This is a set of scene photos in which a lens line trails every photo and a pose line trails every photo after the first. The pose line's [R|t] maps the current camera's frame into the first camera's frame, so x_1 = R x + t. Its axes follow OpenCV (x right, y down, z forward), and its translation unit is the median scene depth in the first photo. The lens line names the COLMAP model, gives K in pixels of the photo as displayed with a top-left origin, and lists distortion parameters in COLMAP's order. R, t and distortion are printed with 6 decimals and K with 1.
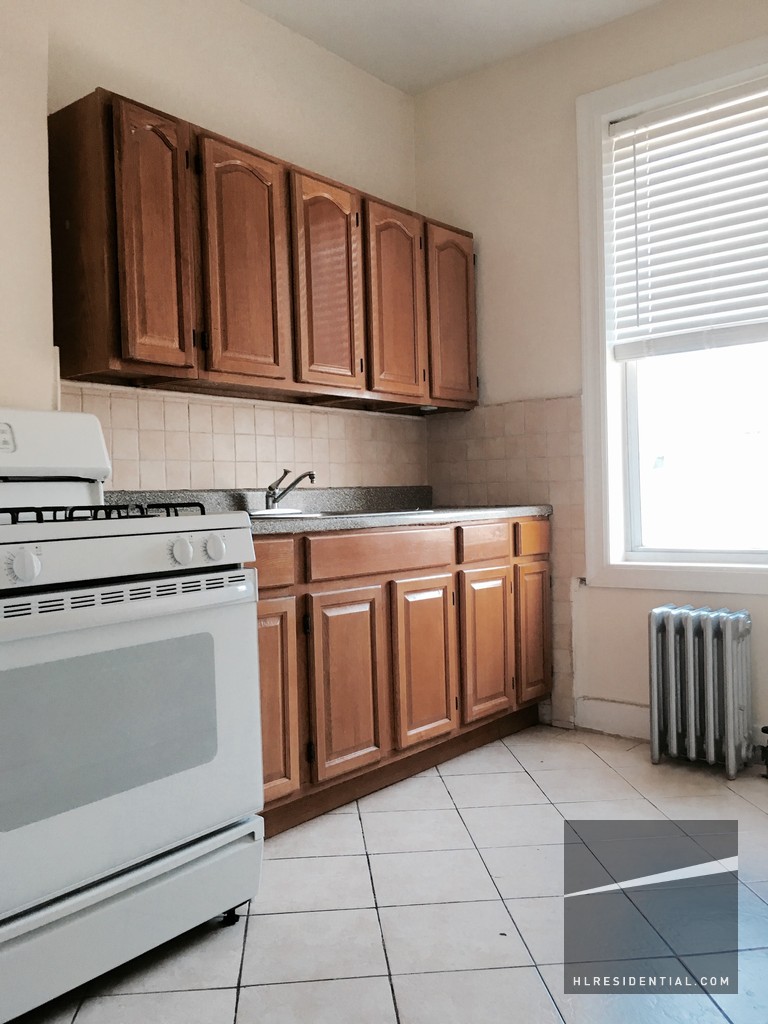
lens RADIAL K [[889.2, 0, 384.4], [0, 889.2, 510.5], [0, 0, 1]] dist [0.090387, -0.072861]
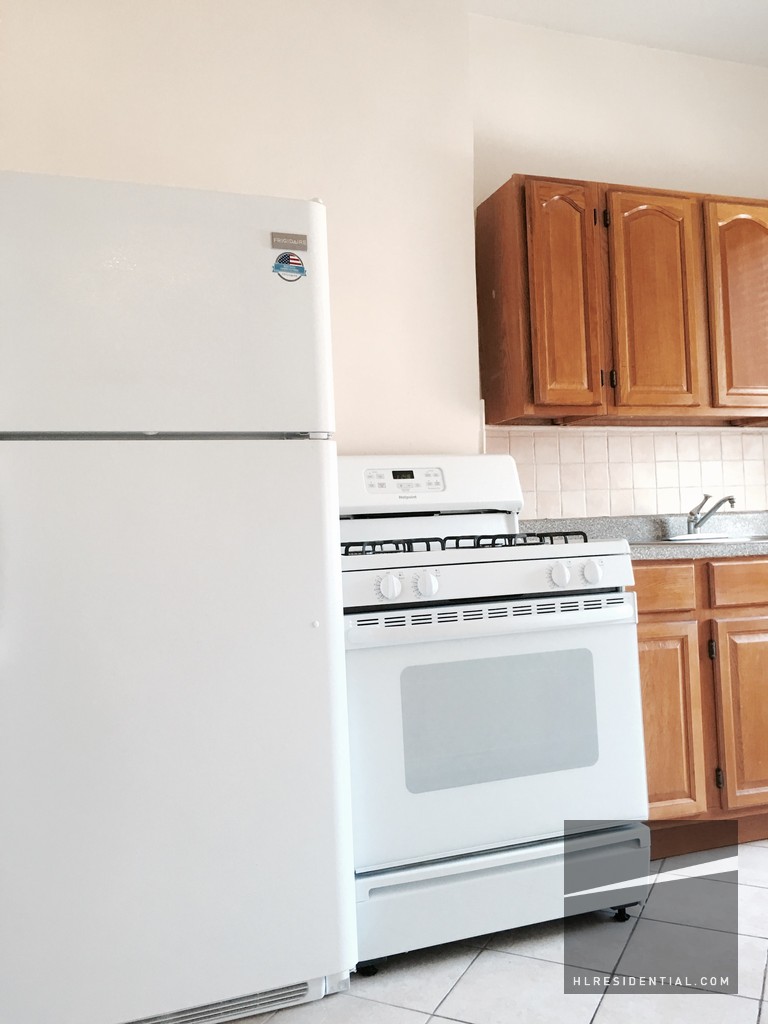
lens RADIAL K [[889.2, 0, 384.3], [0, 889.2, 517.1], [0, 0, 1]] dist [0.090387, -0.072861]
pose [[0.850409, -0.018392, -0.525800, 0.136146], [0.010088, 0.999775, -0.018655, -0.006795], [0.526025, 0.010560, 0.850404, -0.061615]]
